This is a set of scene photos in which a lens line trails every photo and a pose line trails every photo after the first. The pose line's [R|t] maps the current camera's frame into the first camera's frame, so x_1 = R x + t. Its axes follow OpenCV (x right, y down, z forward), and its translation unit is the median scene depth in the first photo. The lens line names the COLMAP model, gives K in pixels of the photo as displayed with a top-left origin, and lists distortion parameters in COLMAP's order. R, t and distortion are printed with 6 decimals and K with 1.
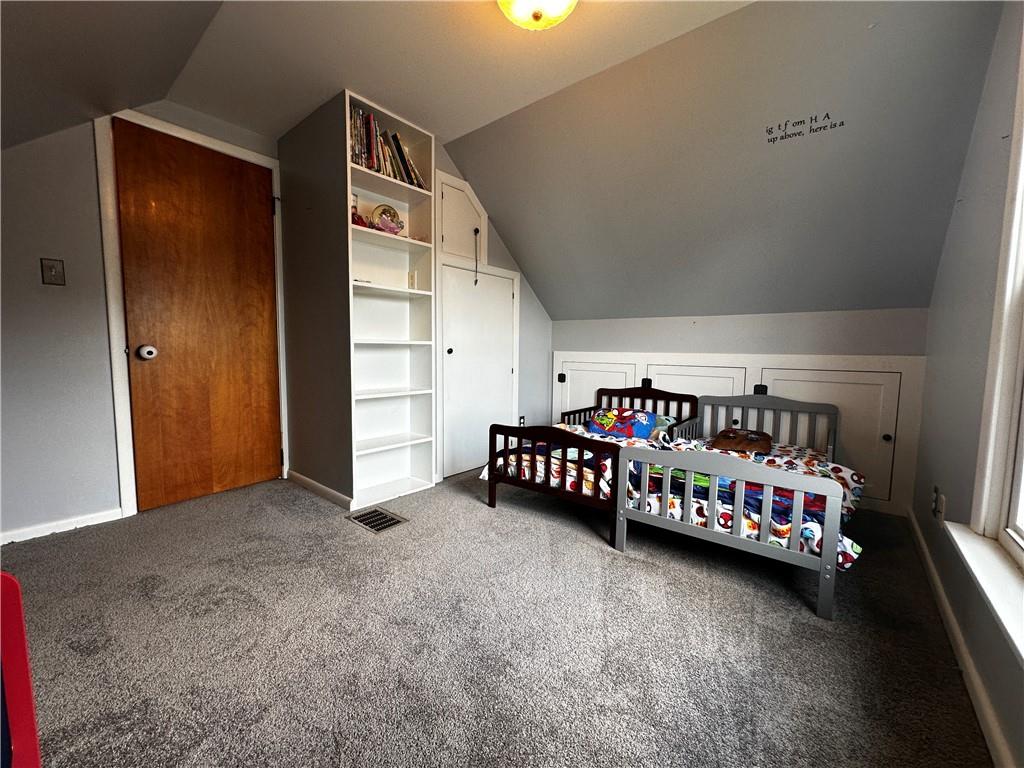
lens RADIAL K [[411.1, 0, 512.0], [0, 411.1, 384.0], [0, 0, 1]] dist [-0.001153, -0.000002]
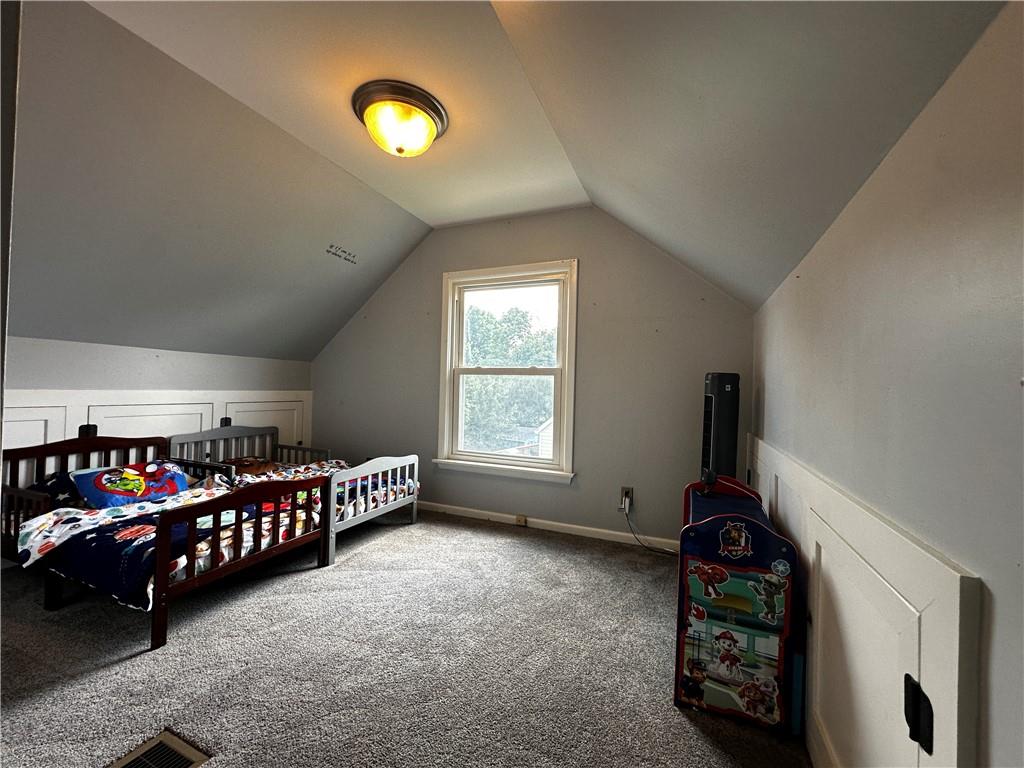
lens RADIAL K [[411.1, 0, 512.0], [0, 411.1, 384.0], [0, 0, 1]] dist [-0.001153, -0.000002]
pose [[-0.279179, -0.008182, 0.960204, -0.883583], [0.051055, 0.998423, 0.023352, -0.097171], [-0.958881, 0.055542, -0.278321, 0.707016]]
